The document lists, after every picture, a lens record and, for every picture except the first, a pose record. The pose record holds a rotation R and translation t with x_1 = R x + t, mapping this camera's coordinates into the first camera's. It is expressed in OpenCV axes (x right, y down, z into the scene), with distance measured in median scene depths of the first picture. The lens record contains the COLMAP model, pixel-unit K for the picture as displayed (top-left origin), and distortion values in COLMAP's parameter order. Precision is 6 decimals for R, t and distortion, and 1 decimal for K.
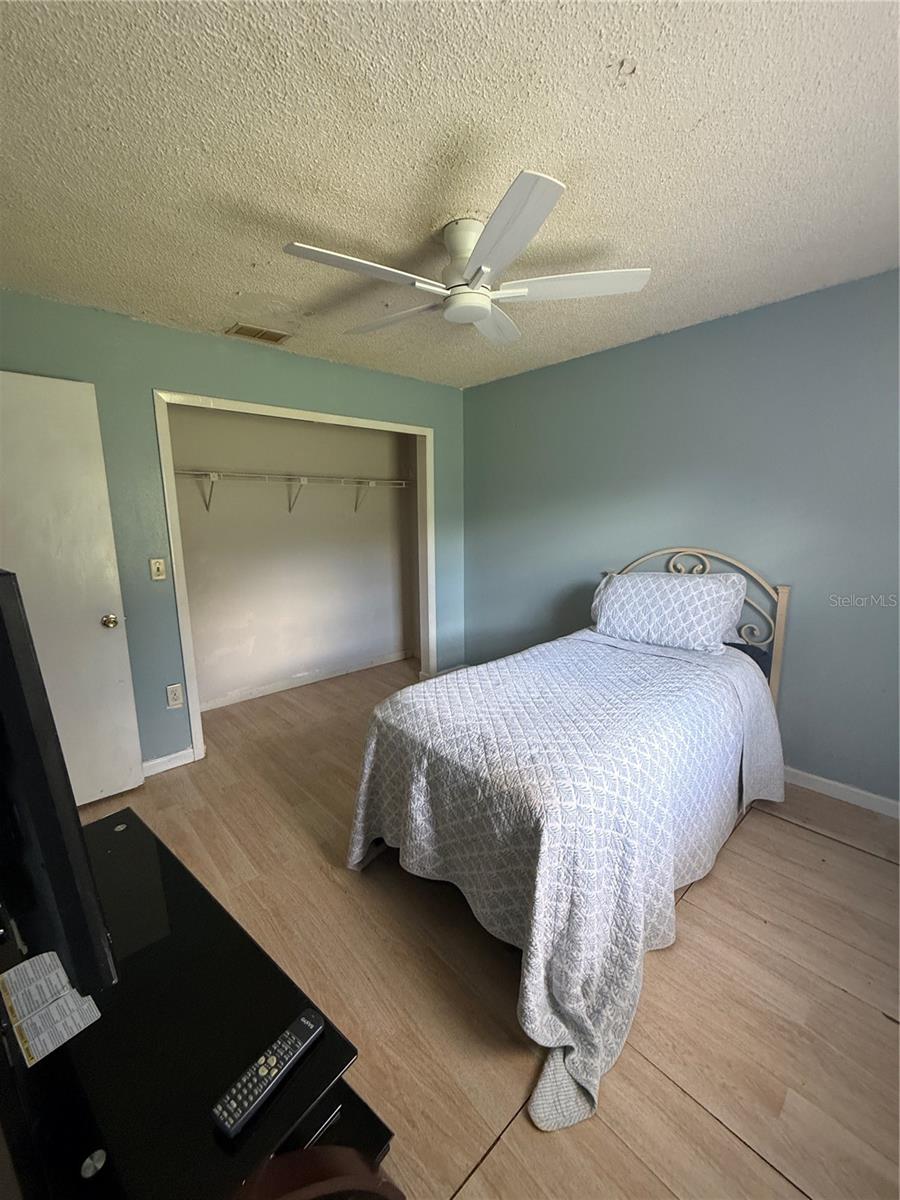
lens RADIAL K [[479.5, 0, 451.2], [0, 479.5, 598.9], [0, 0, 1]] dist [0.001832, -0.000455]
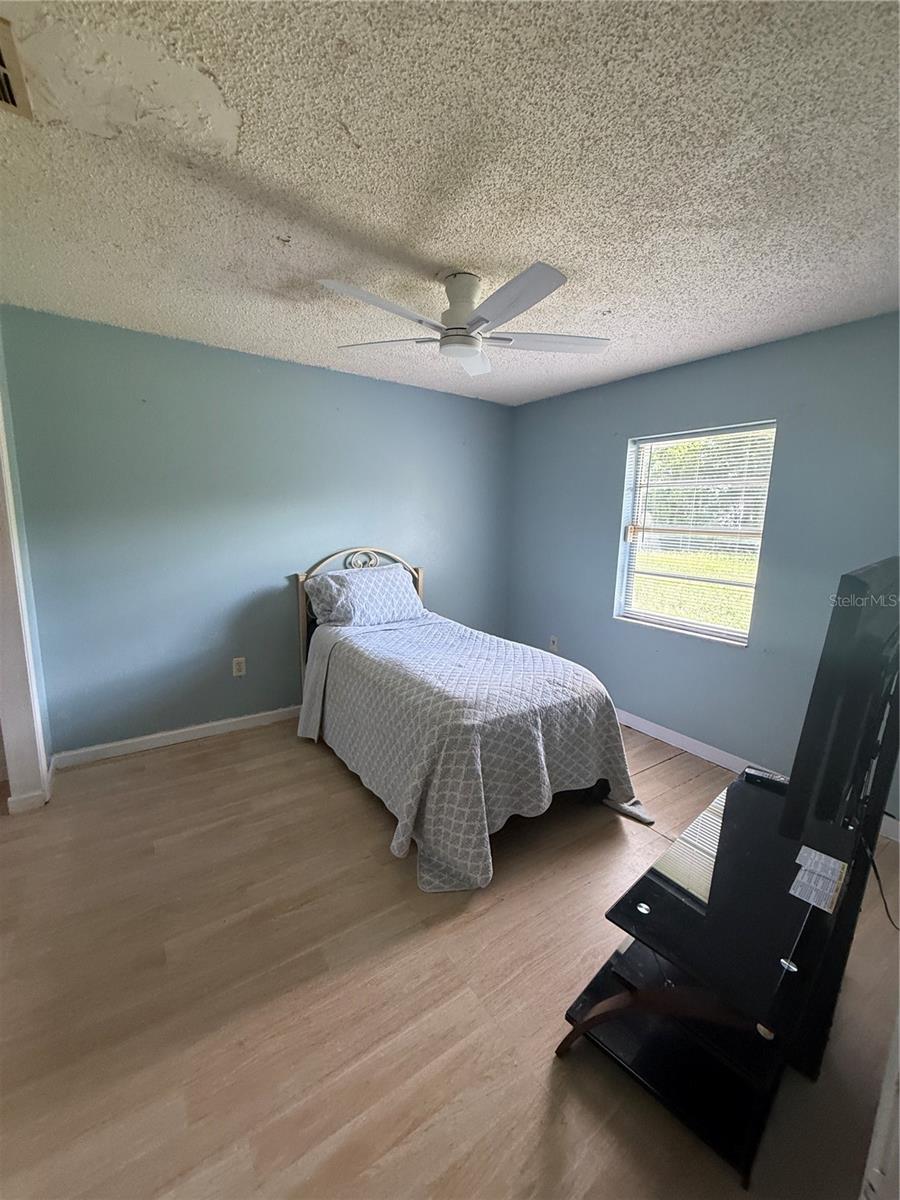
lens RADIAL K [[479.5, 0, 451.2], [0, 479.5, 598.9], [0, 0, 1]] dist [0.001832, -0.000455]
pose [[0.135849, -0.154327, 0.978636, -0.873063], [0.149655, 0.979655, 0.133714, -0.124473], [-0.979361, 0.128293, 0.156181, 0.671956]]
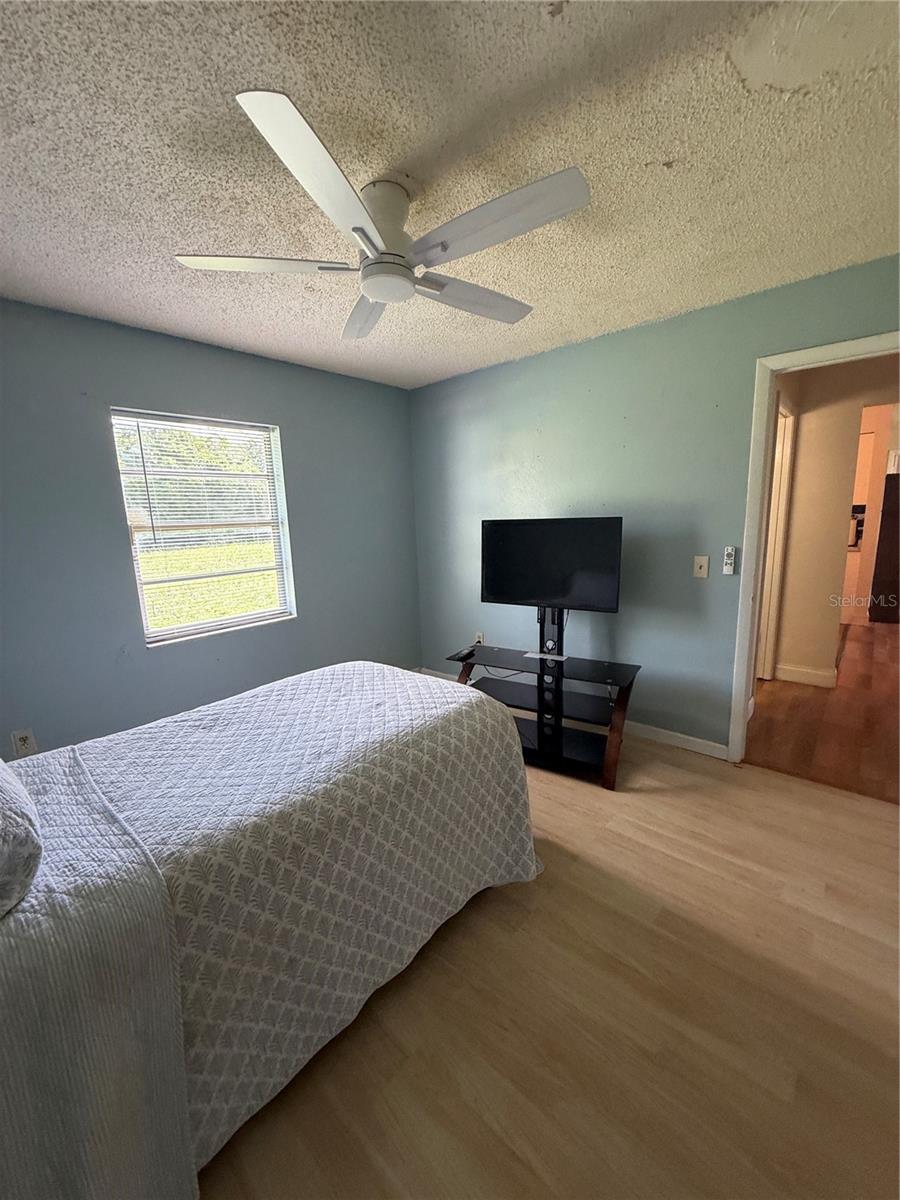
lens RADIAL K [[479.5, 0, 451.2], [0, 479.5, 598.9], [0, 0, 1]] dist [0.001832, -0.000455]
pose [[-0.992600, 0.064509, -0.102878, 0.023413], [0.024572, 0.936397, 0.350081, -0.268282], [0.118918, 0.344962, -0.931053, 1.476402]]
